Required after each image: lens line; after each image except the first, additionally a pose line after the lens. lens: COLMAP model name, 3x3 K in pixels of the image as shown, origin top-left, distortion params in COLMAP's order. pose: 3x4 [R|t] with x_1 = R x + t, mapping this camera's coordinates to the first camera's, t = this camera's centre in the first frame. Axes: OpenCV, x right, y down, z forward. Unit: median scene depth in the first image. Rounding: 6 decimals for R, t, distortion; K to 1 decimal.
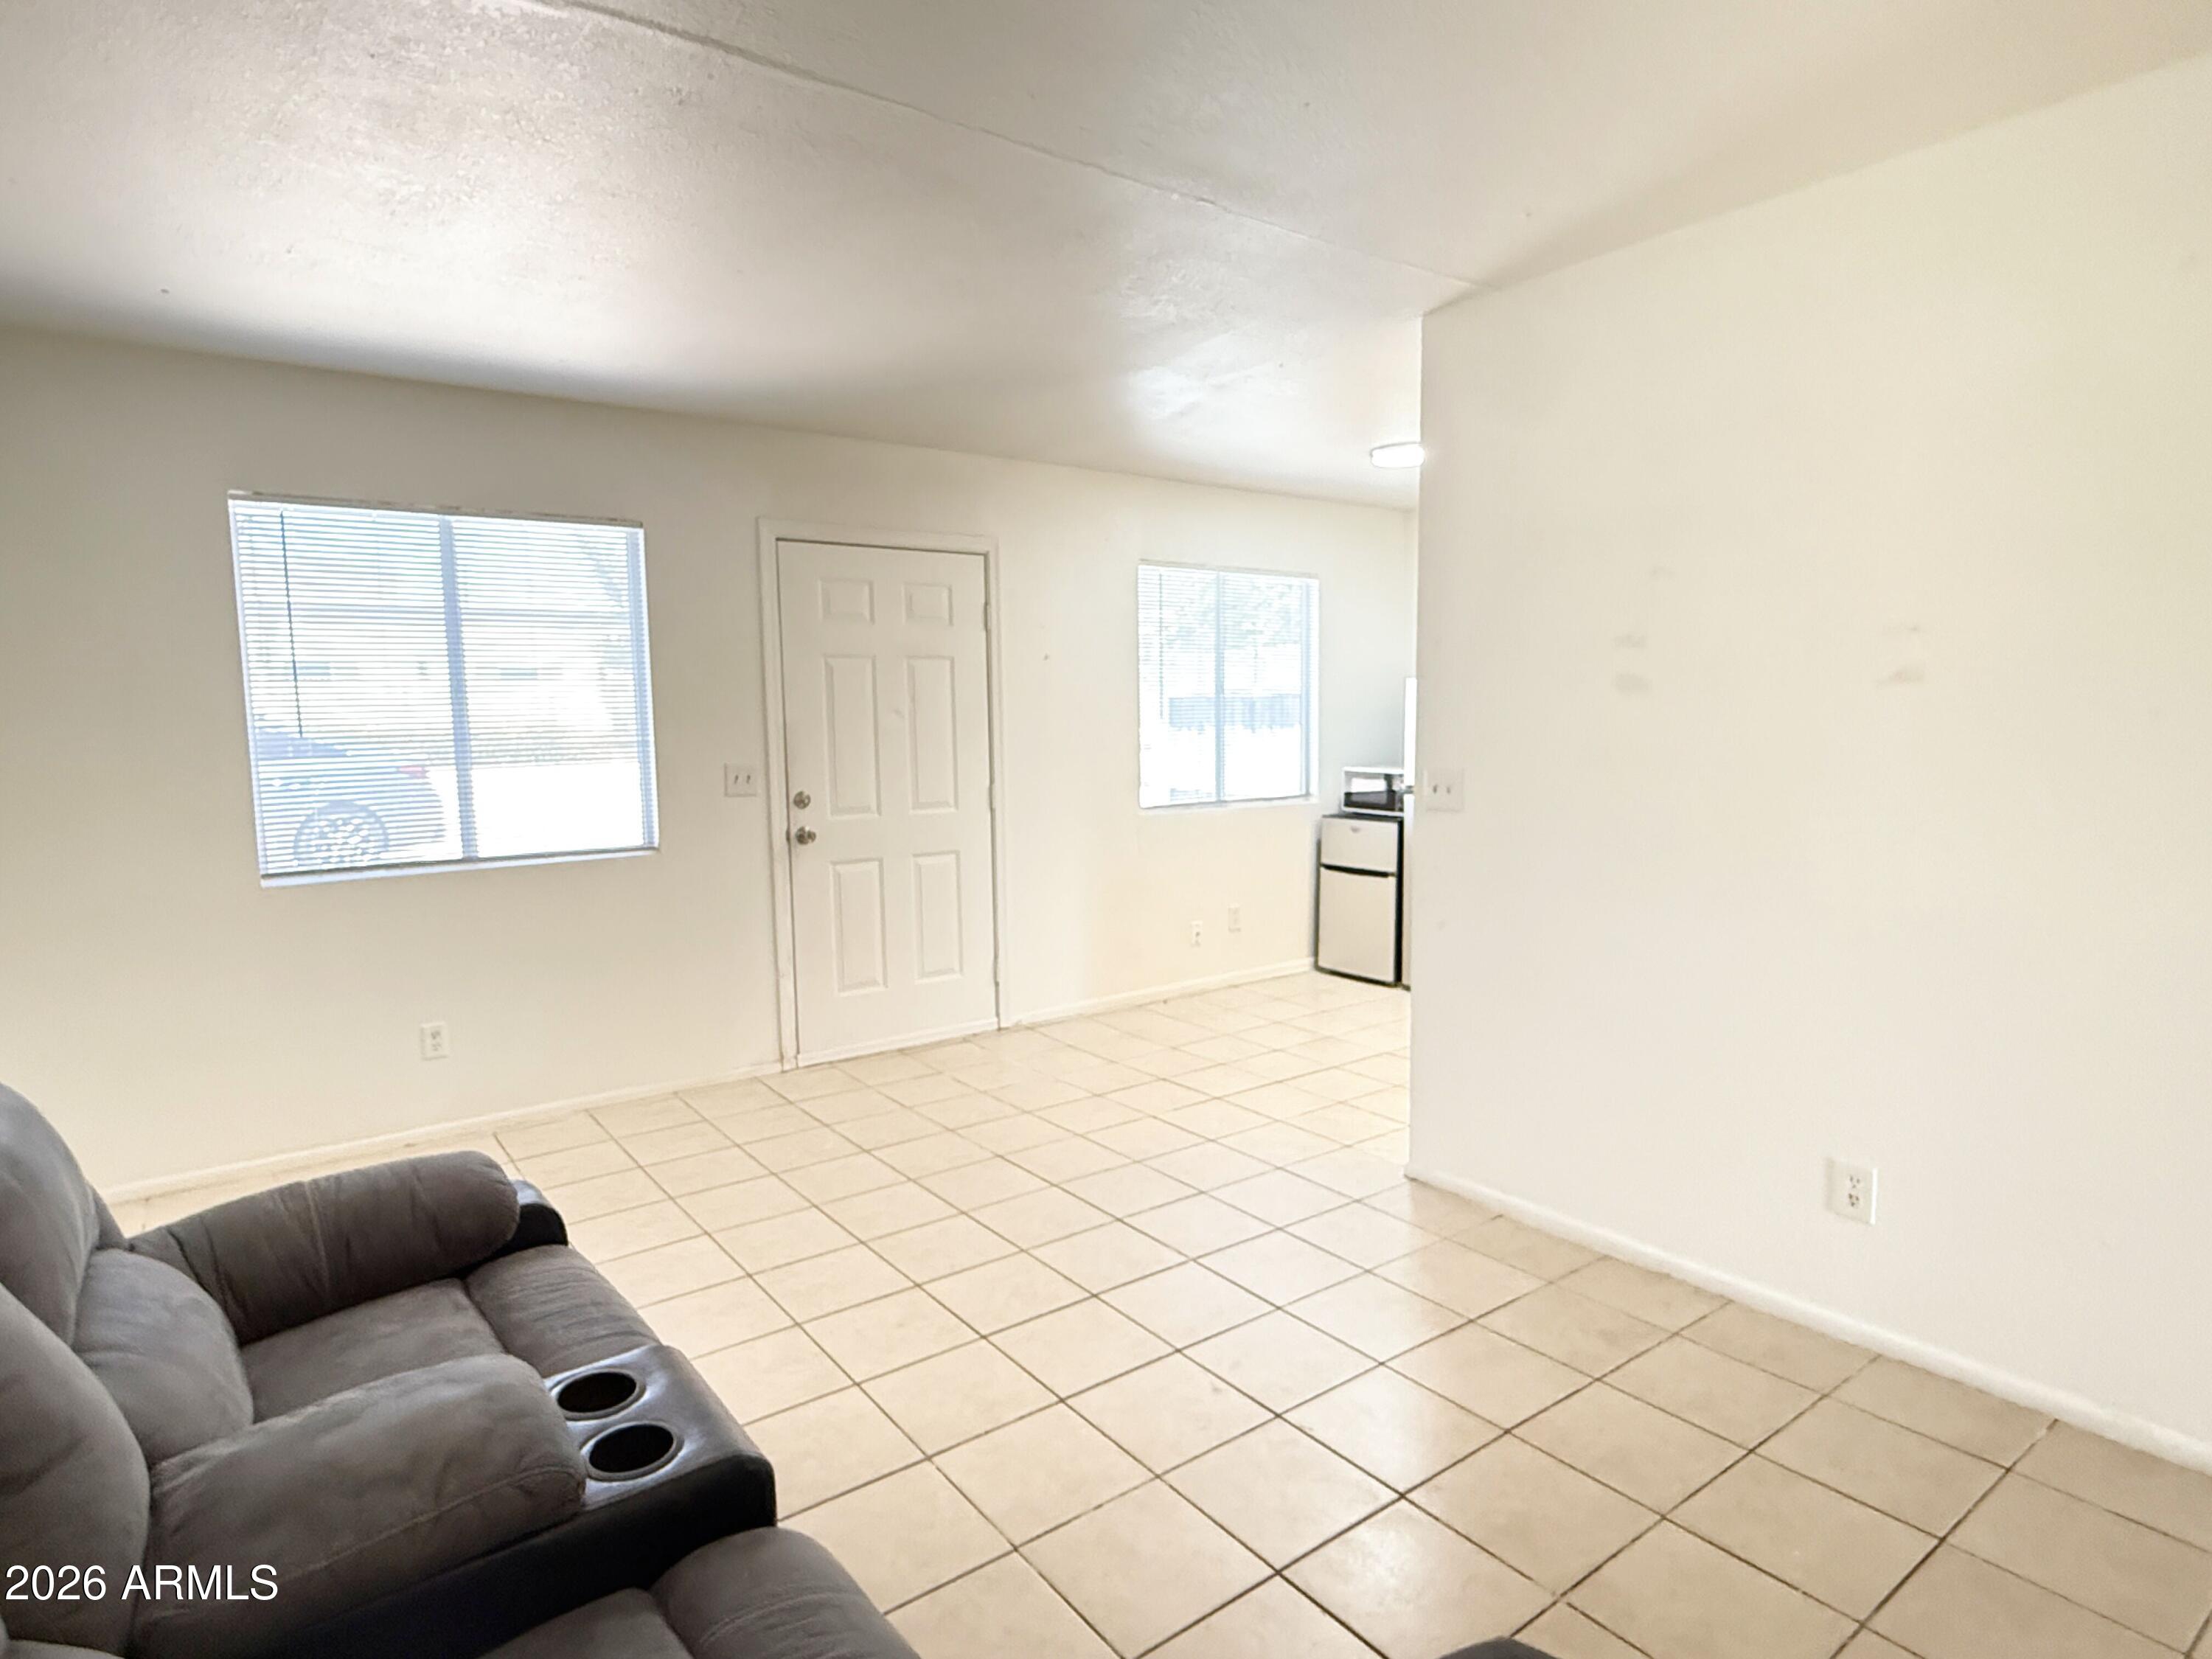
lens RADIAL K [[1210.0, 0, 1099.9], [0, 1210.0, 832.0], [0, 0, 1]] dist [0.001897, -0.001570]
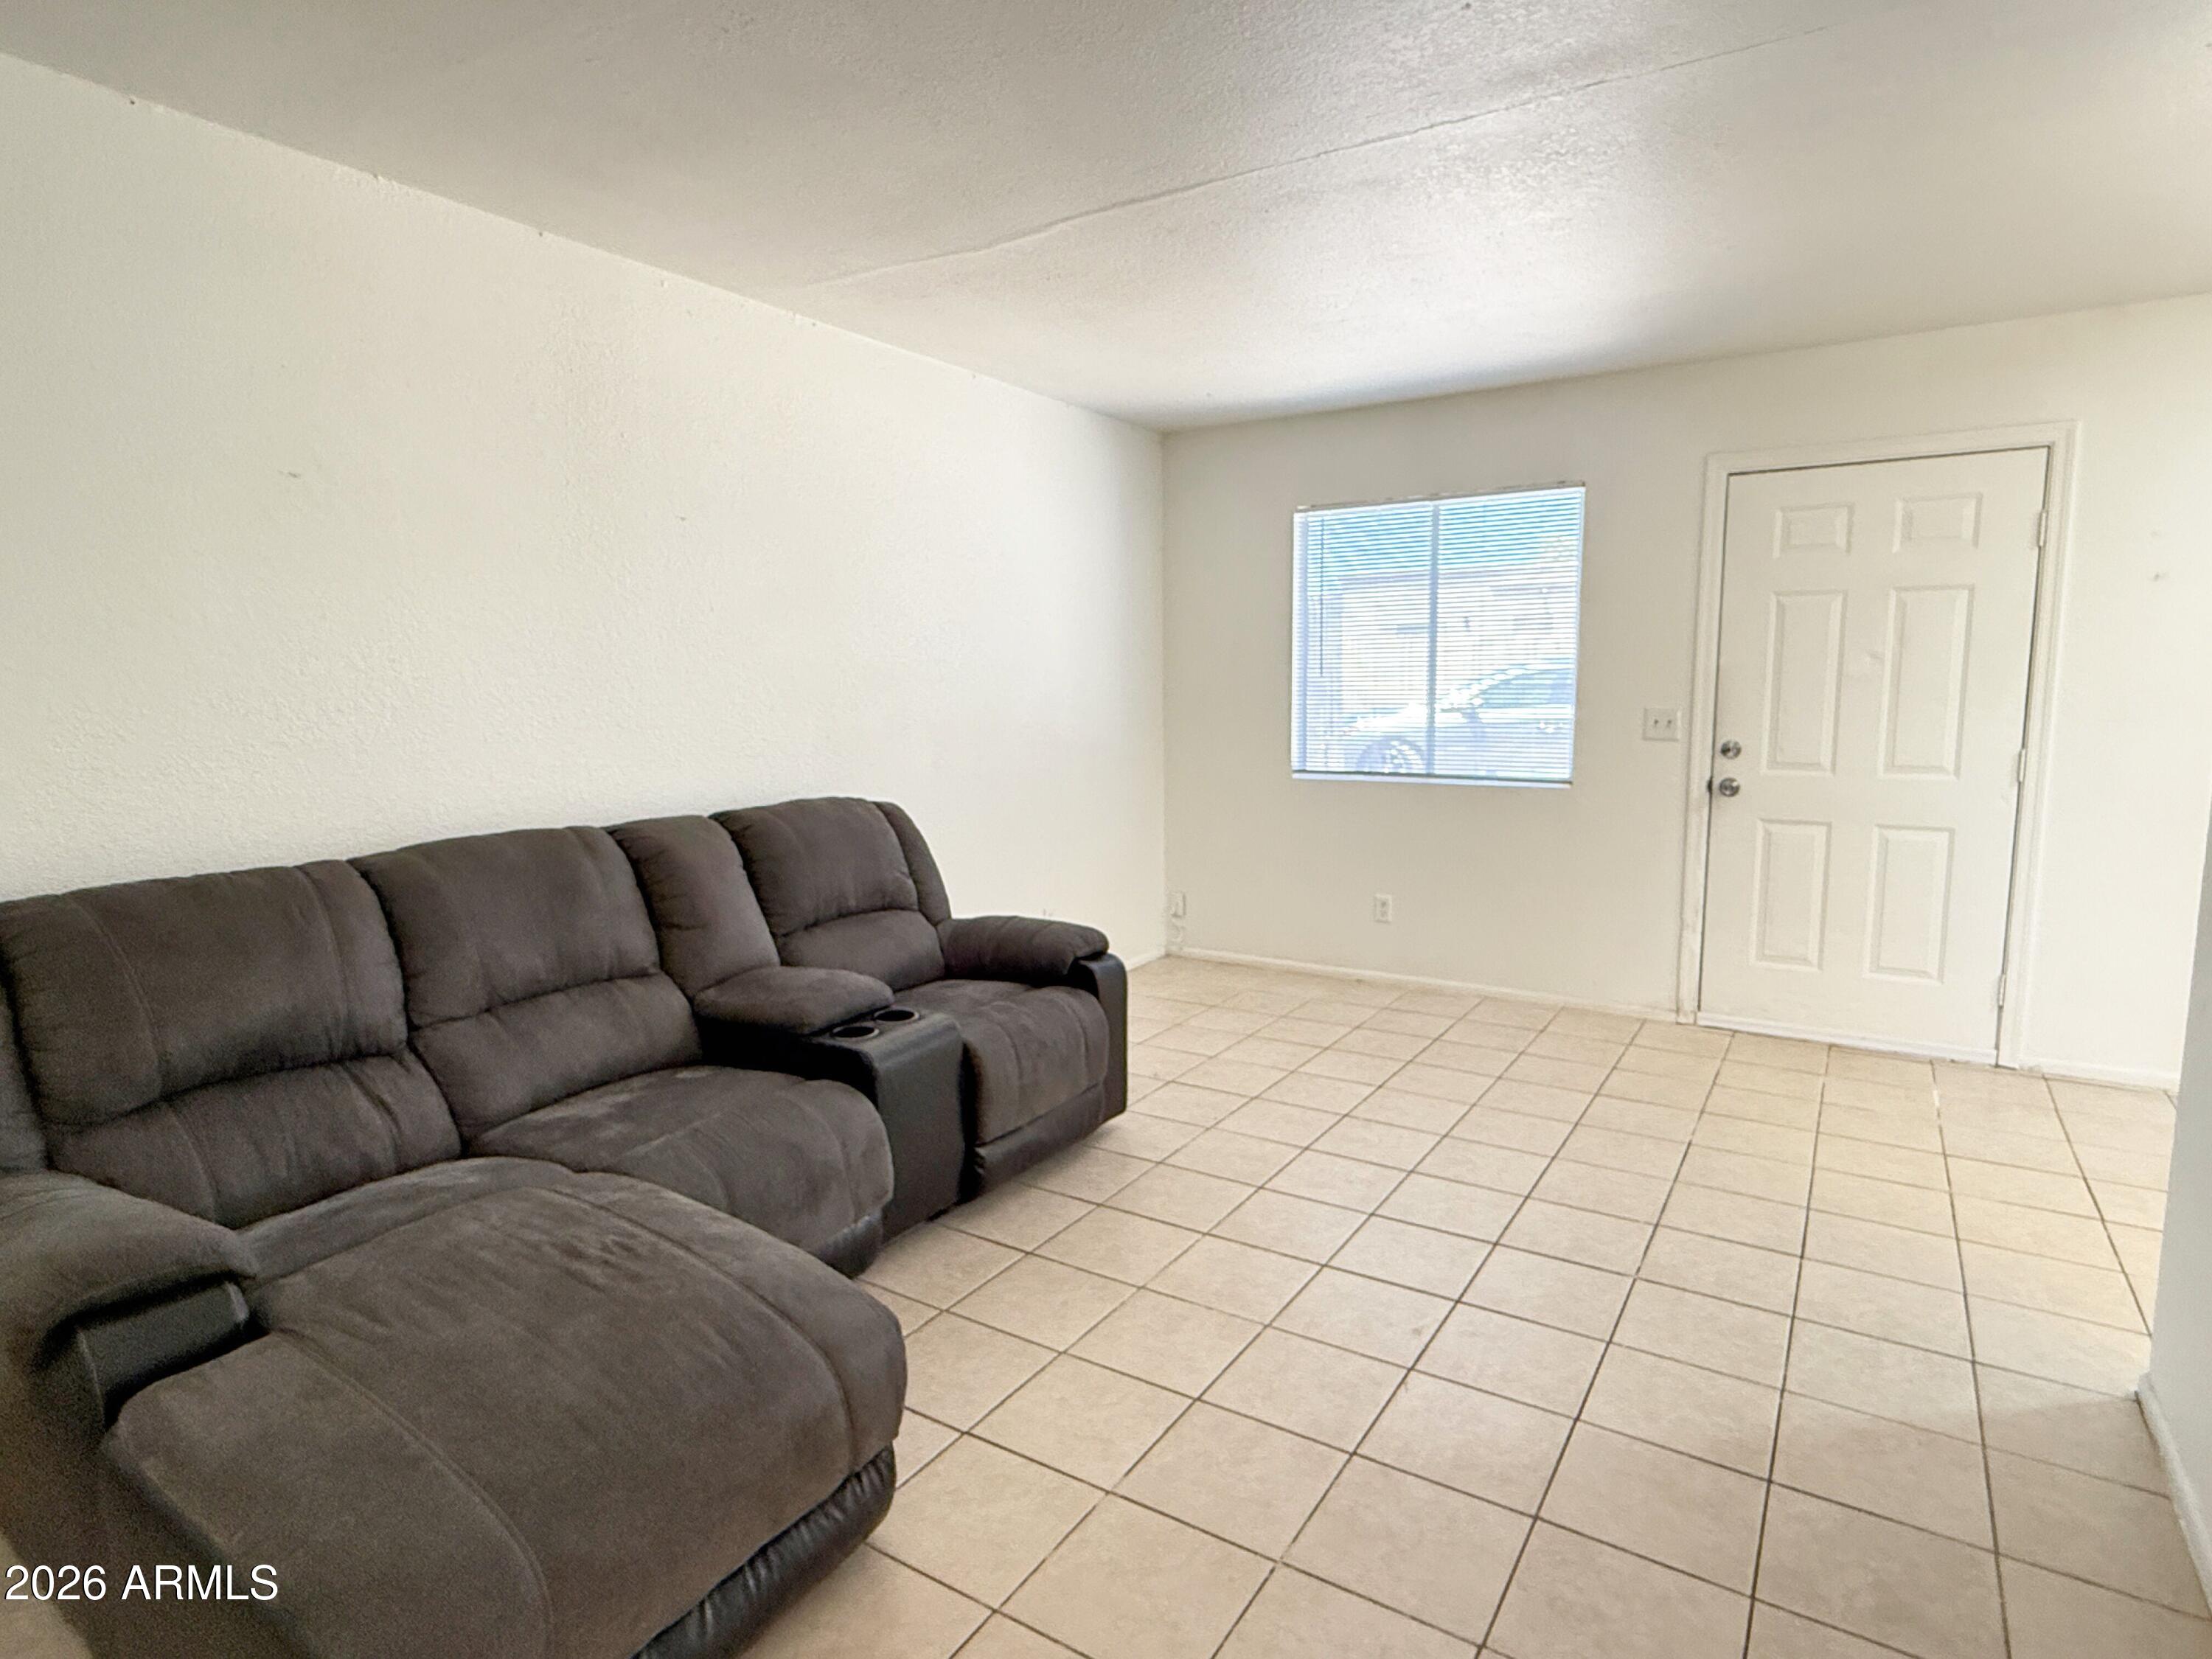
lens RADIAL K [[1210.0, 0, 1096.0], [0, 1210.0, 831.2], [0, 0, 1]] dist [0.001897, -0.001570]
pose [[0.355501, 0.129698, -0.925633, 0.466391], [-0.090233, 0.990462, 0.104127, -0.016956], [0.930310, 0.046505, 0.363814, 0.195161]]
